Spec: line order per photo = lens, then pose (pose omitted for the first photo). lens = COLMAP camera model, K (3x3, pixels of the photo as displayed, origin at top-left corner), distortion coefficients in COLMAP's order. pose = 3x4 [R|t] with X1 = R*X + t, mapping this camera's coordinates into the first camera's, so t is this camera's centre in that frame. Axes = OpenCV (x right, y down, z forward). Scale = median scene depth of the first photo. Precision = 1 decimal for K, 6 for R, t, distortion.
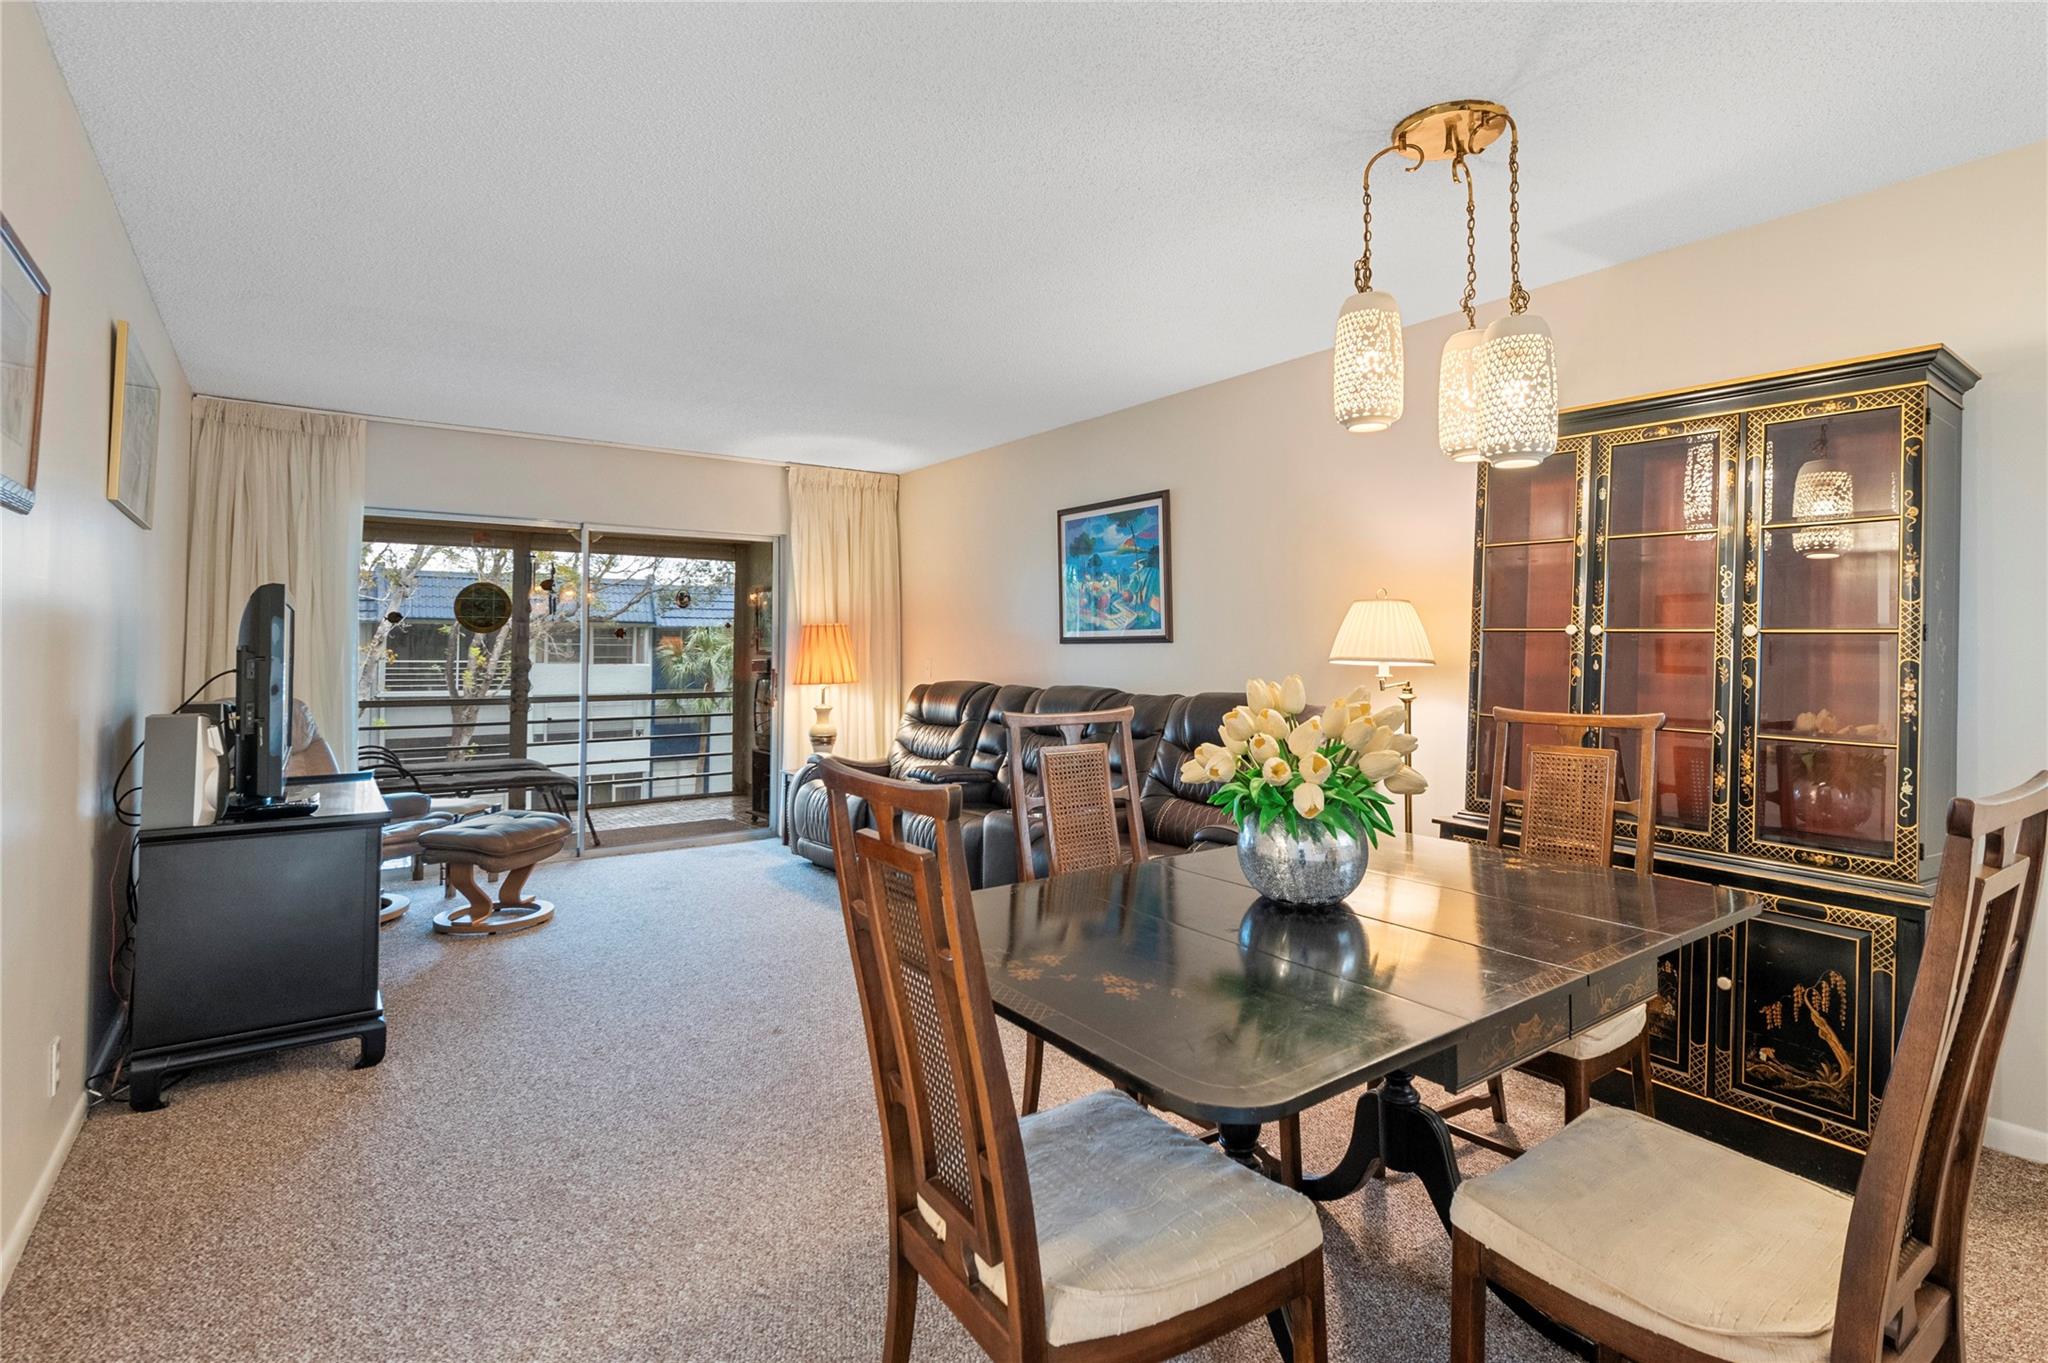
lens RADIAL K [[967.3, 0, 1022.8], [0, 967.3, 608.9], [0, 0, 1]] dist [0.000719, 0.000040]
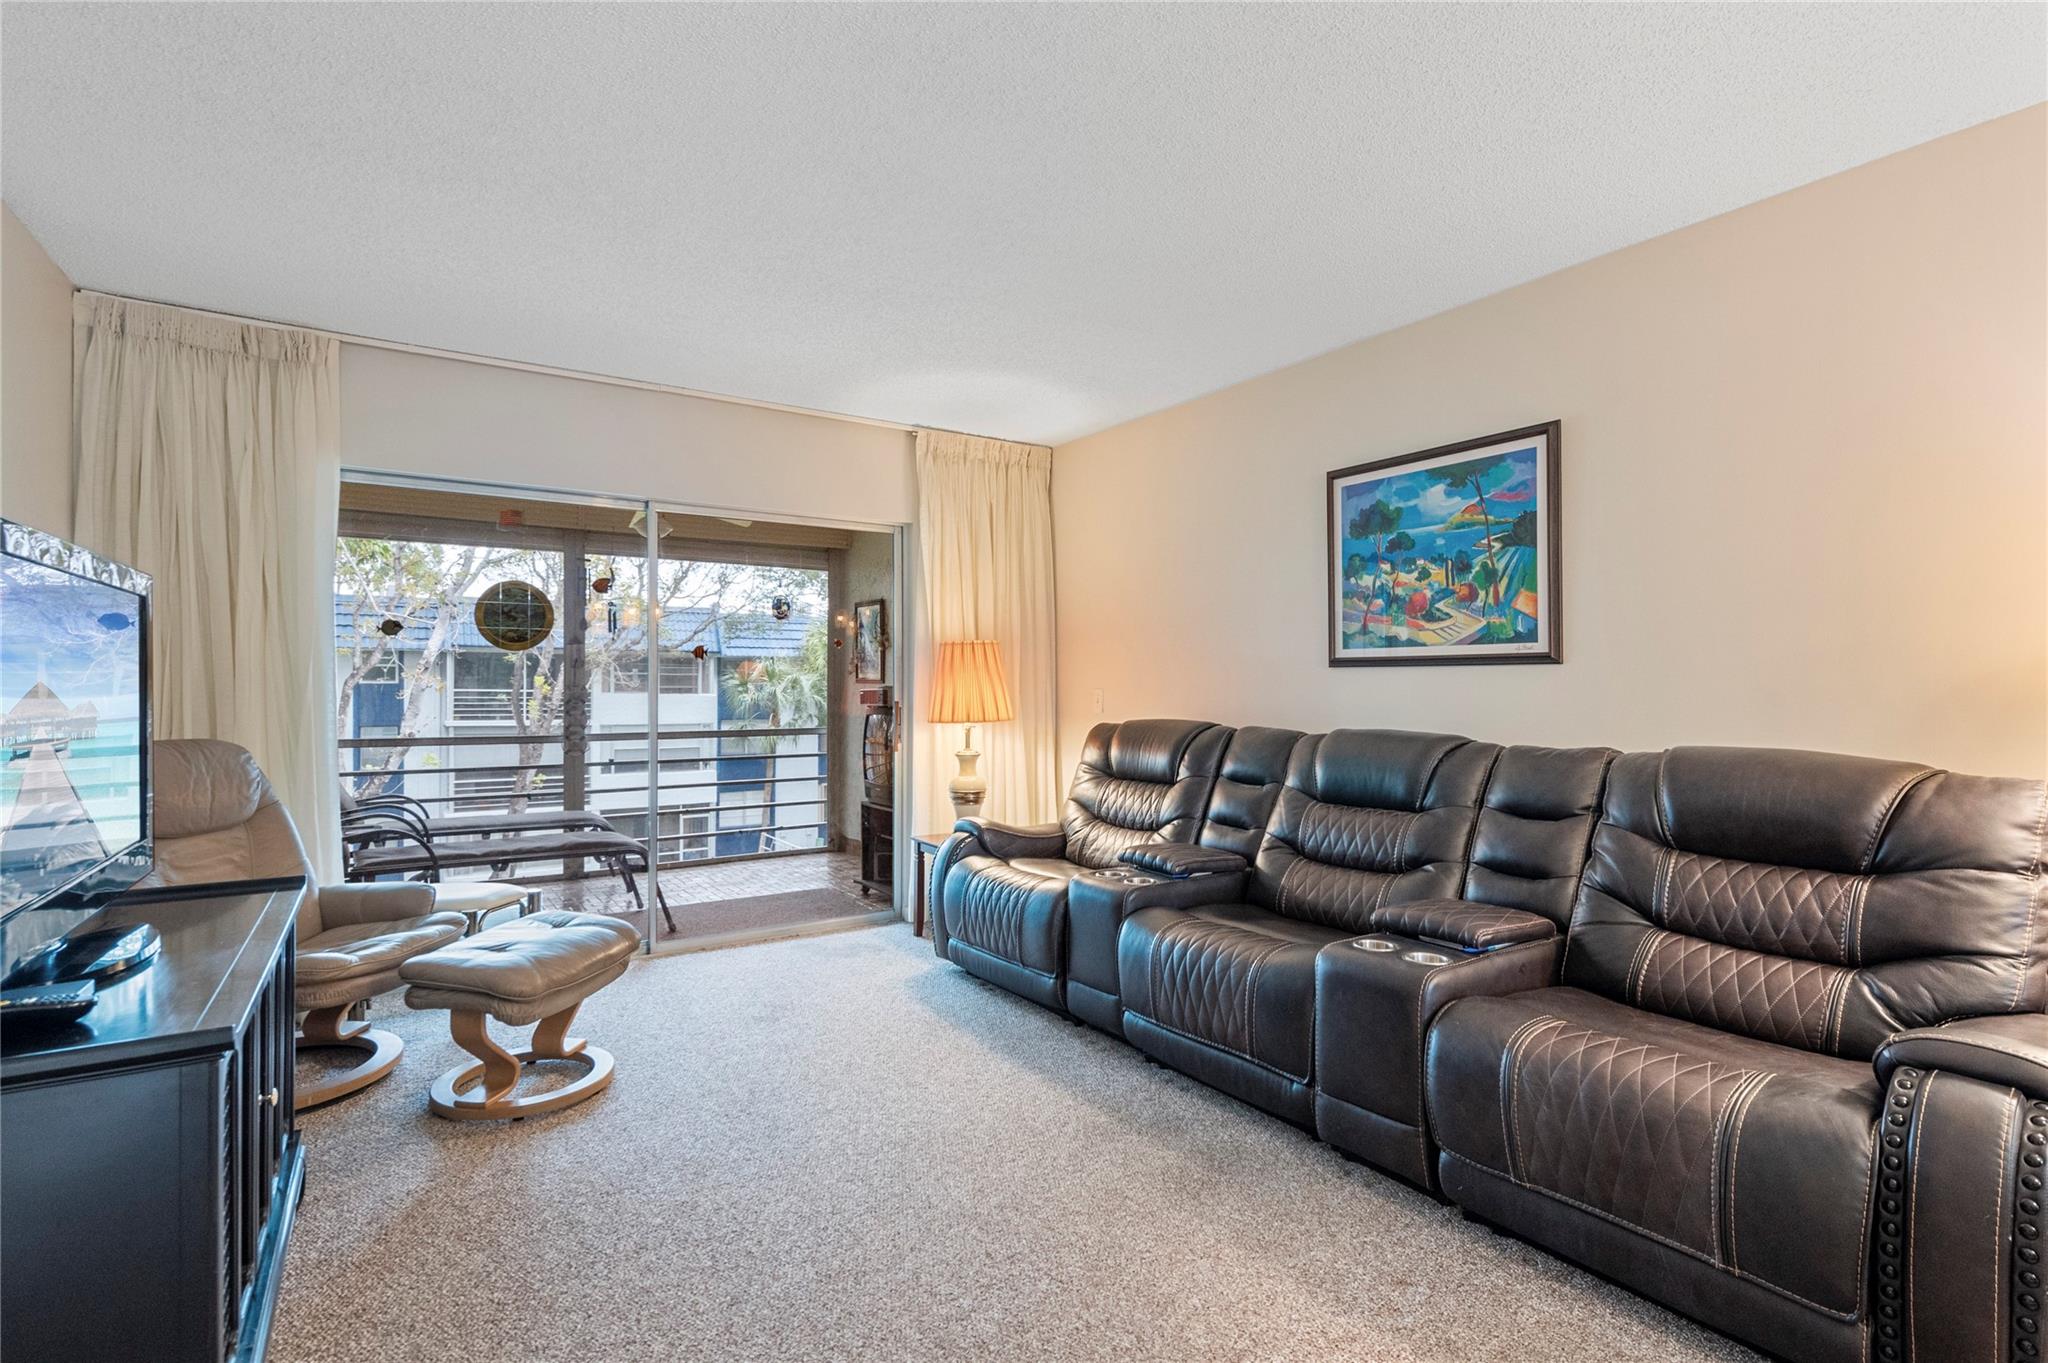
lens RADIAL K [[960.2, 0, 1024.0], [0, 960.2, 681.5], [0, 0, 1]] dist [0.000168, -0.000113]
pose [[0.998534, 0.003304, -0.054028, -0.134220], [-0.001011, 0.999100, 0.042413, 0.016471], [0.054120, -0.042296, 0.997638, 0.292847]]
